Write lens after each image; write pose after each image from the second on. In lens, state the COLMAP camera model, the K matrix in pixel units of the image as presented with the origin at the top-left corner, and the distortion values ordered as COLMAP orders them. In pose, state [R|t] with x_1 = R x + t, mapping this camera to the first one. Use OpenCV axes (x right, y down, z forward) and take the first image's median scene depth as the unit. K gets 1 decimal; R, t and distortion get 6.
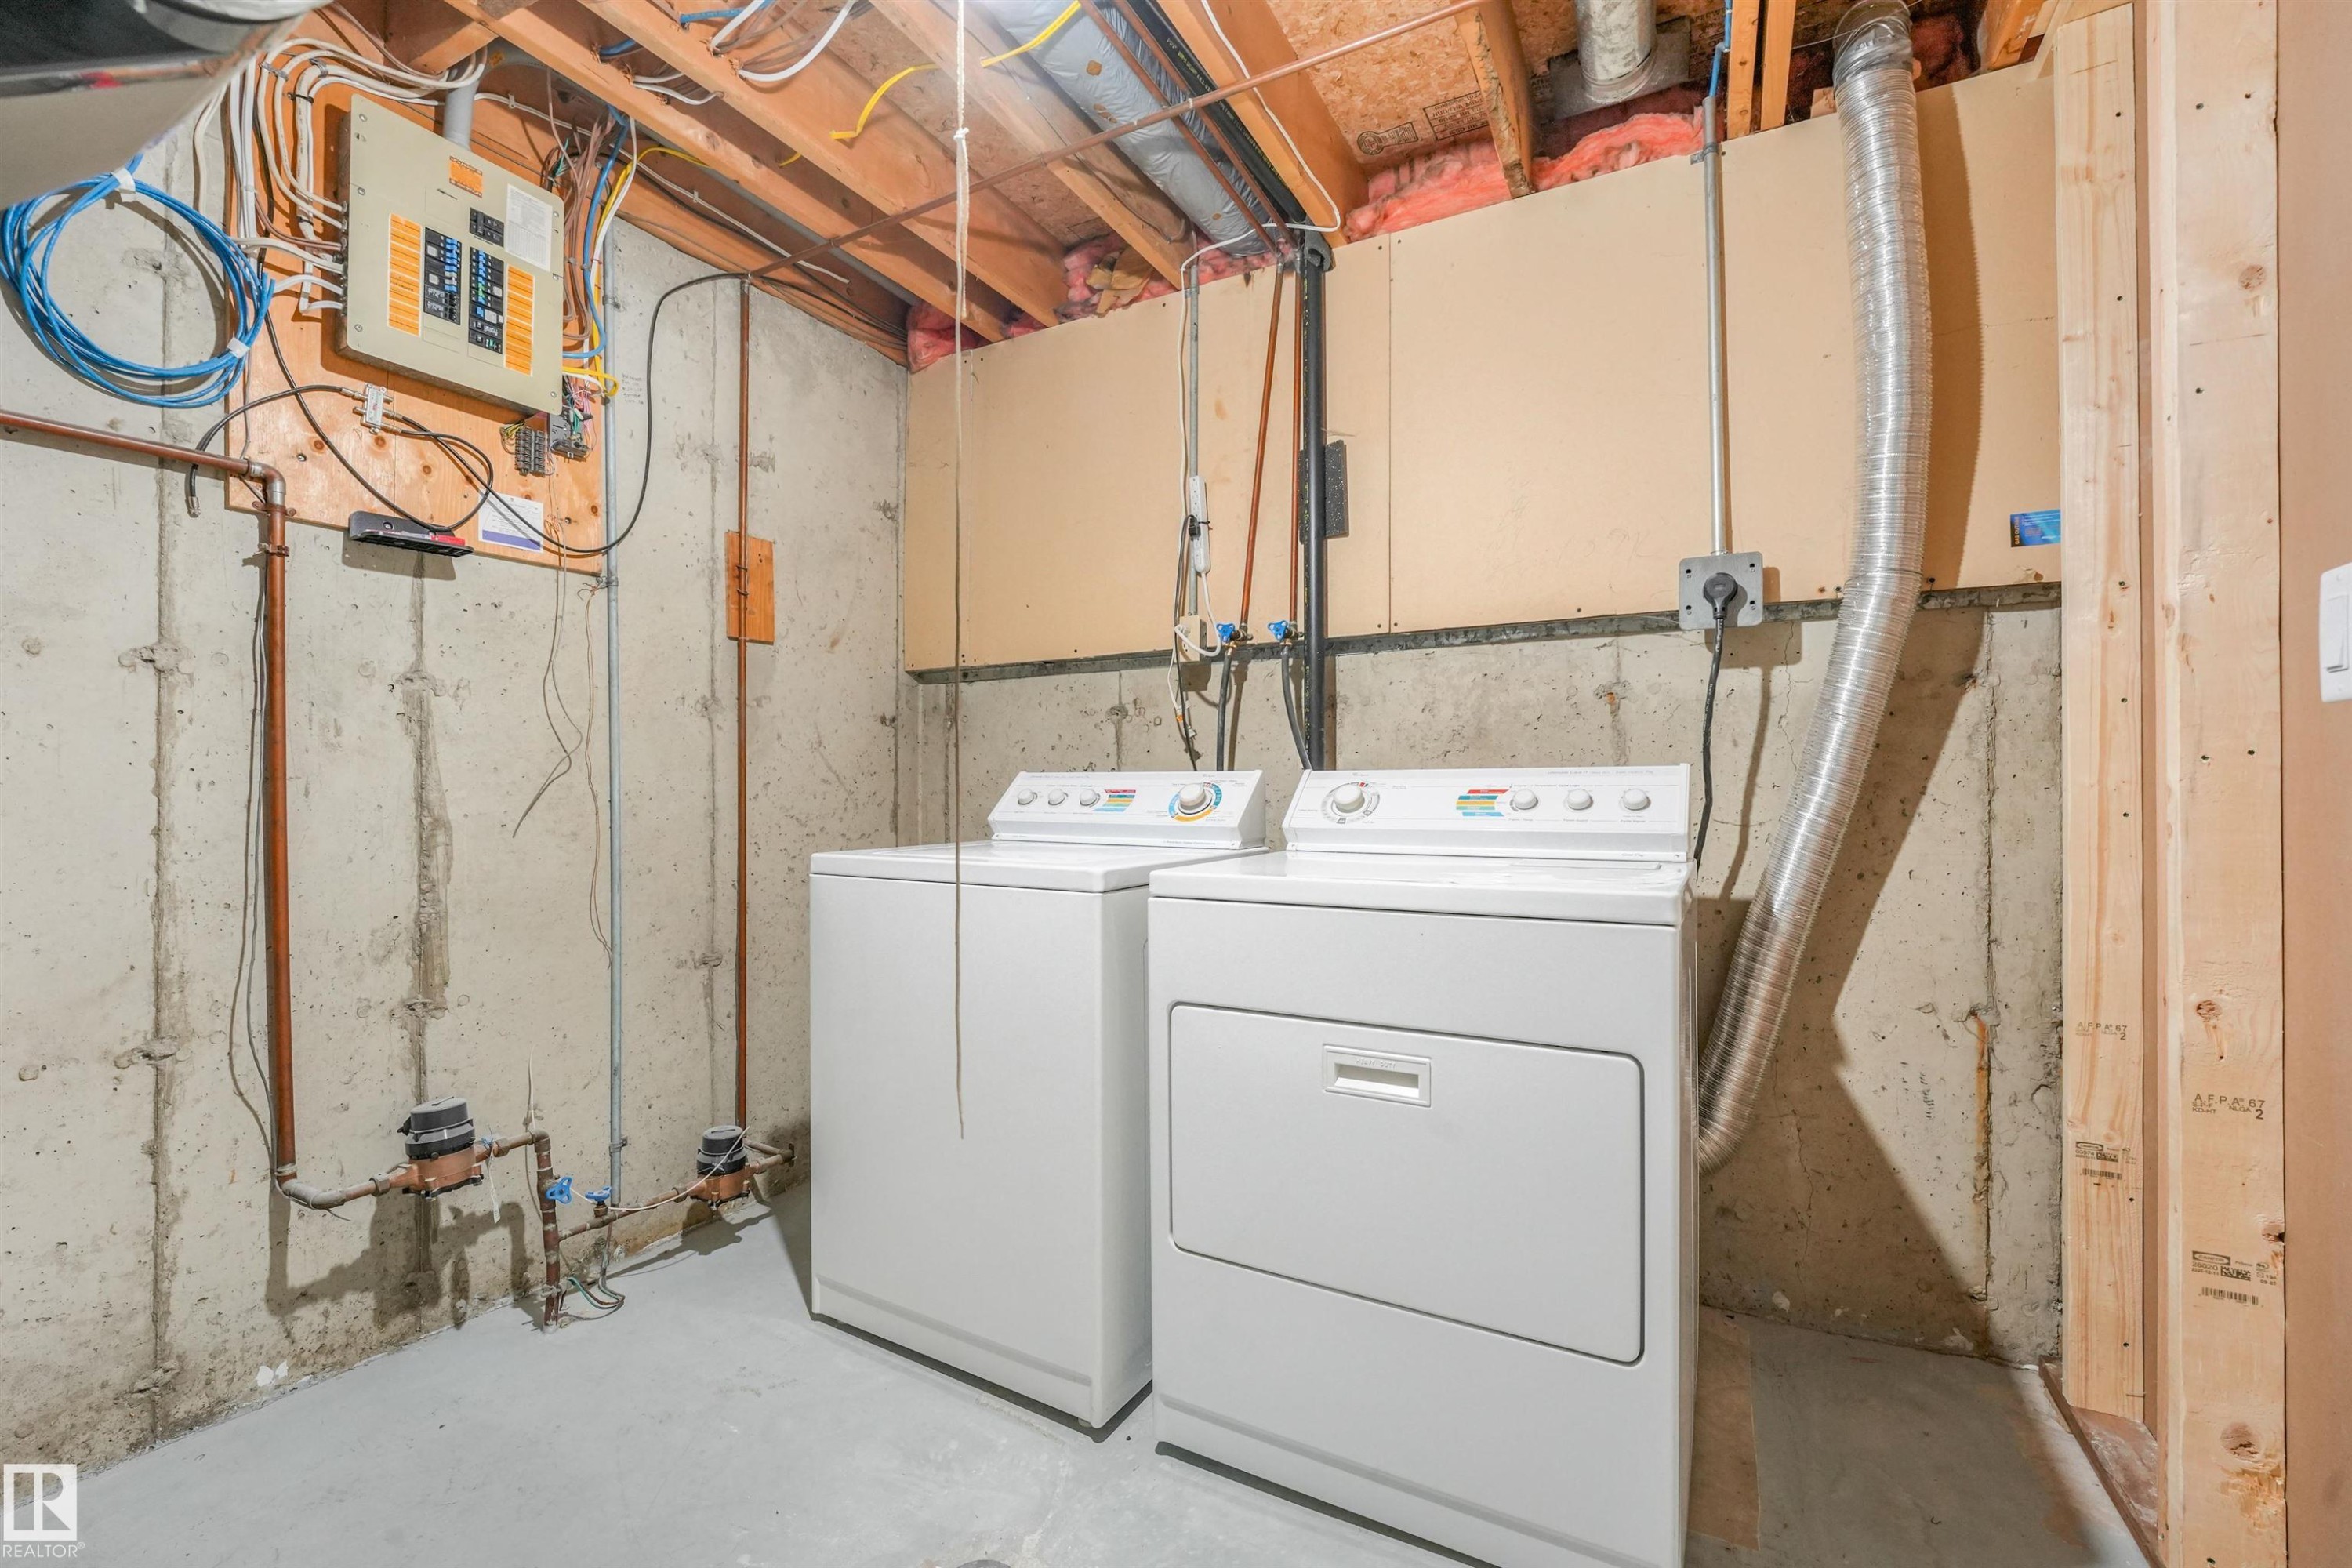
lens RADIAL K [[981.2, 0, 1177.3], [0, 981.2, 814.4], [0, 0, 1]] dist [-0.001427, -0.000491]
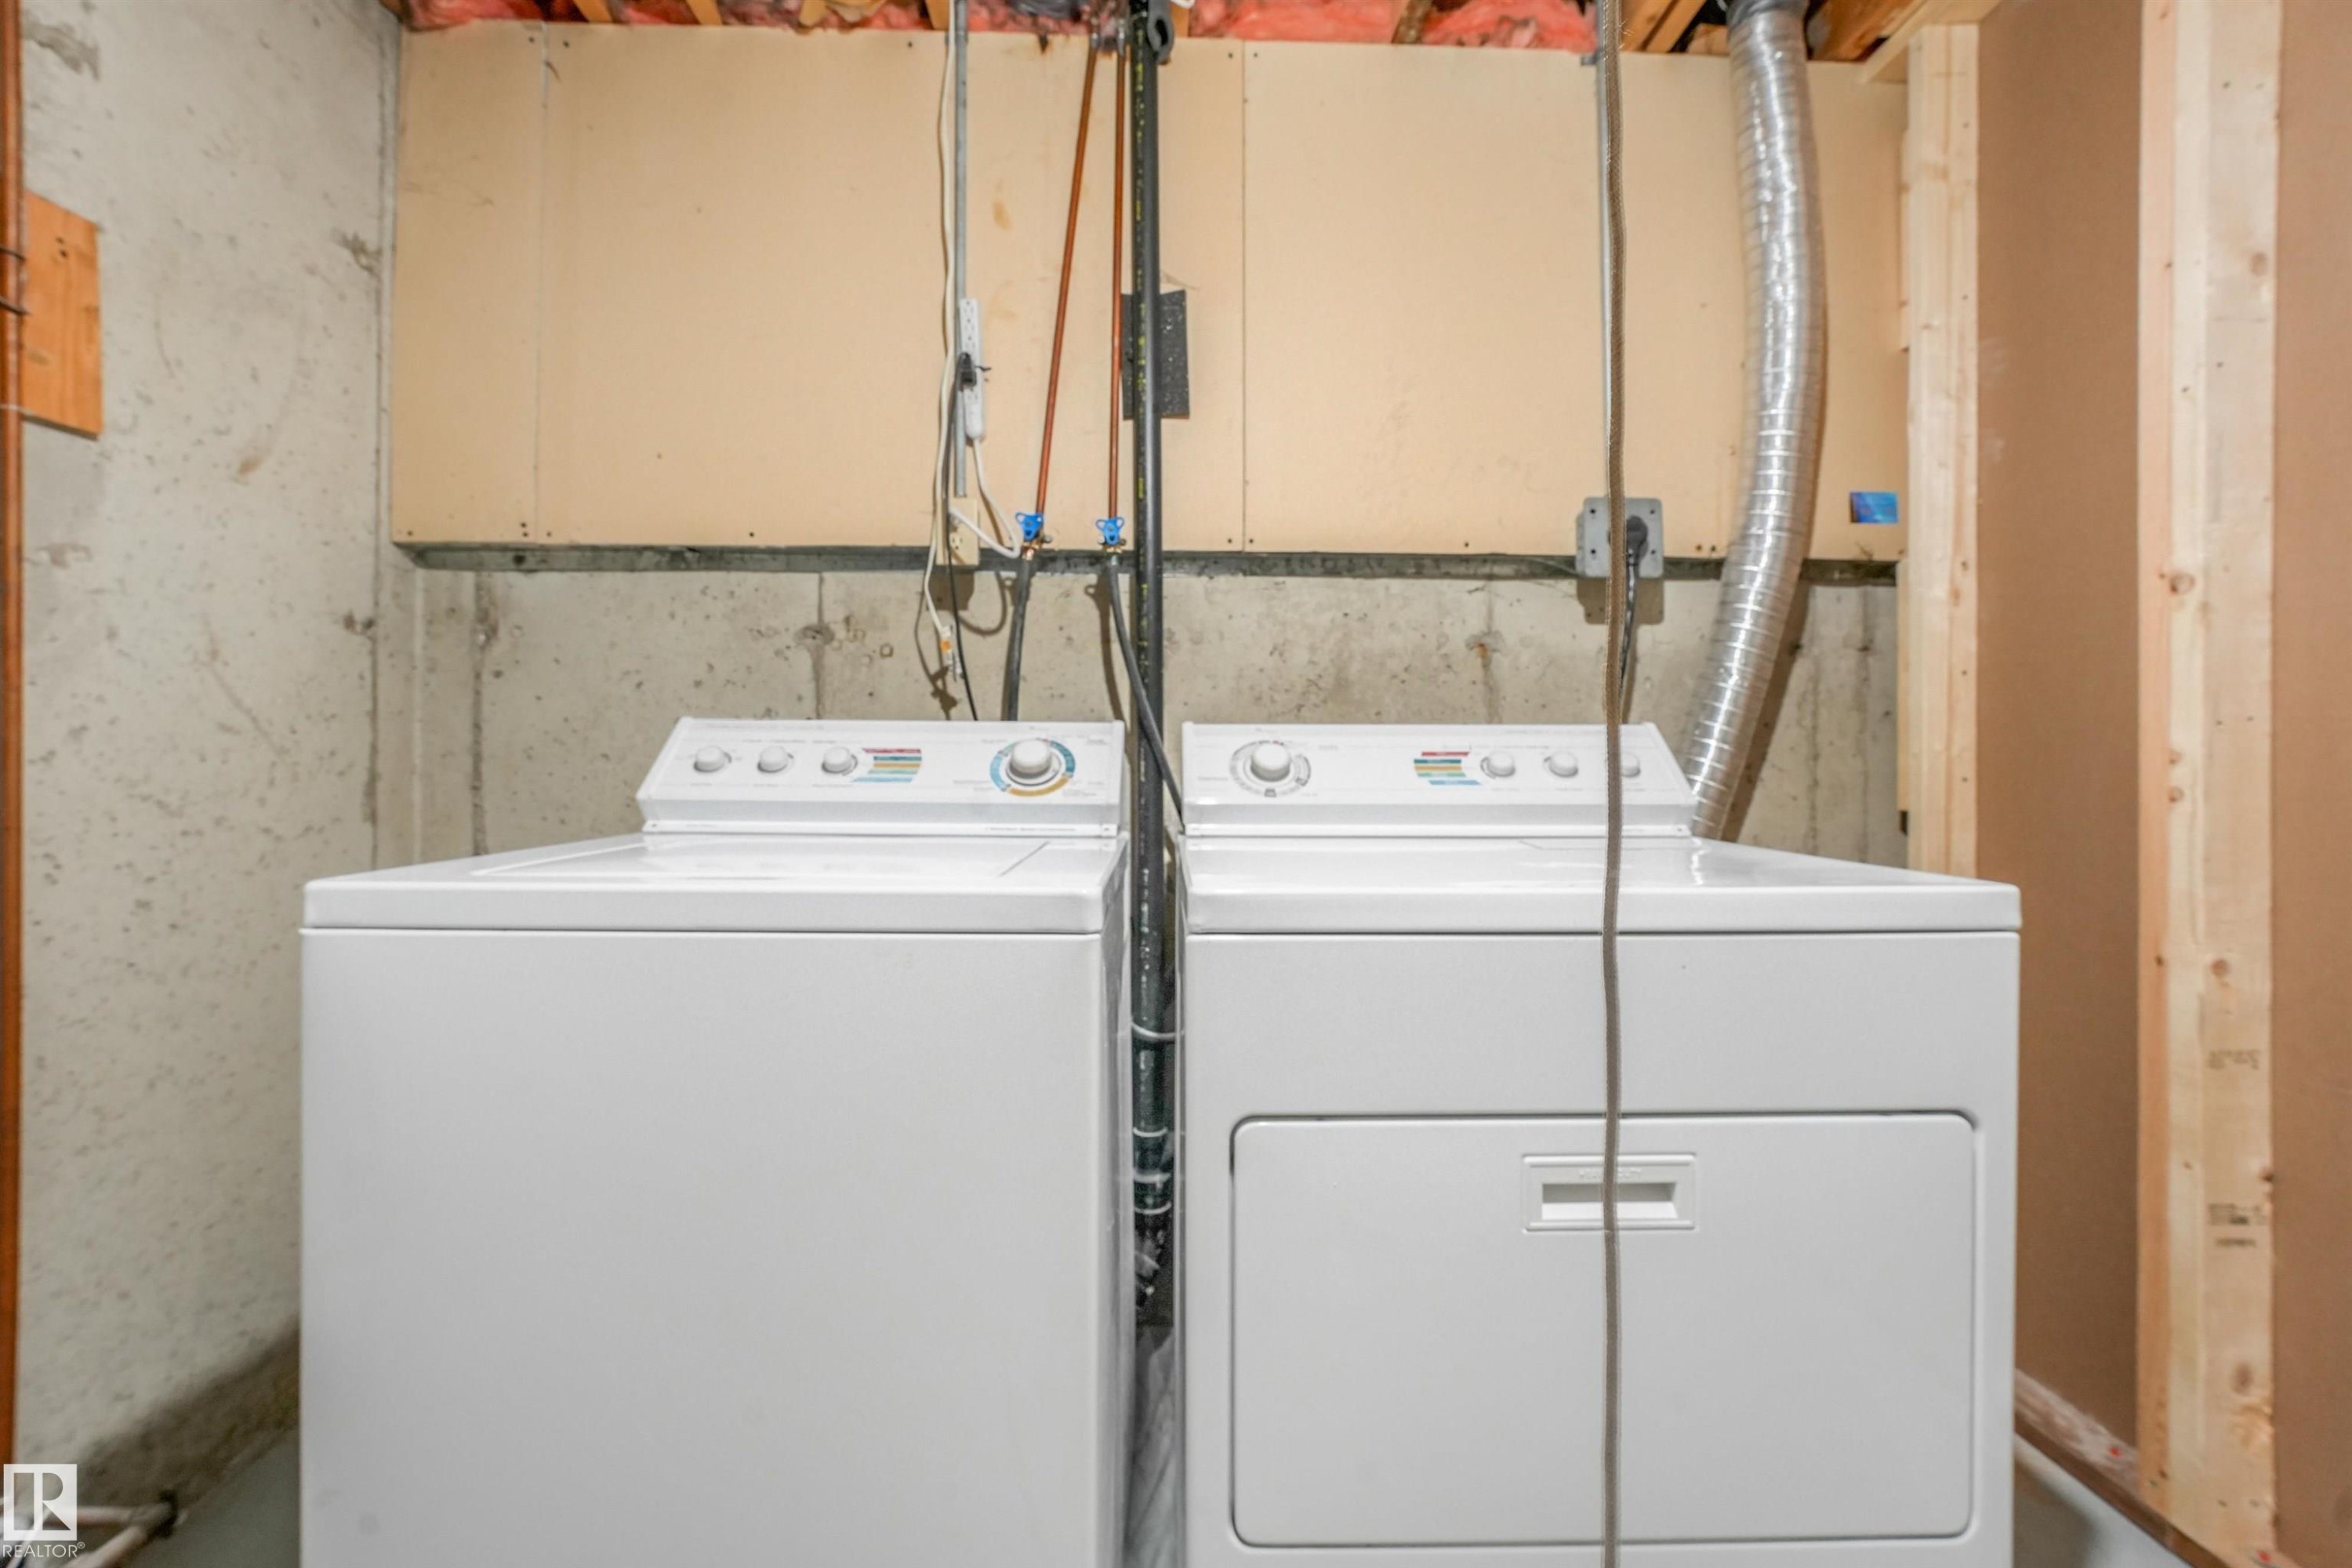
lens RADIAL K [[960.9, 0, 1164.4], [0, 960.9, 778.1], [0, 0, 1]] dist [-0.010686, 0.004213]
pose [[0.862969, -0.004118, 0.505240, -0.219630], [0.007048, 0.999968, -0.003889, -0.002187], [-0.505208, 0.006918, 0.862970, 0.369899]]
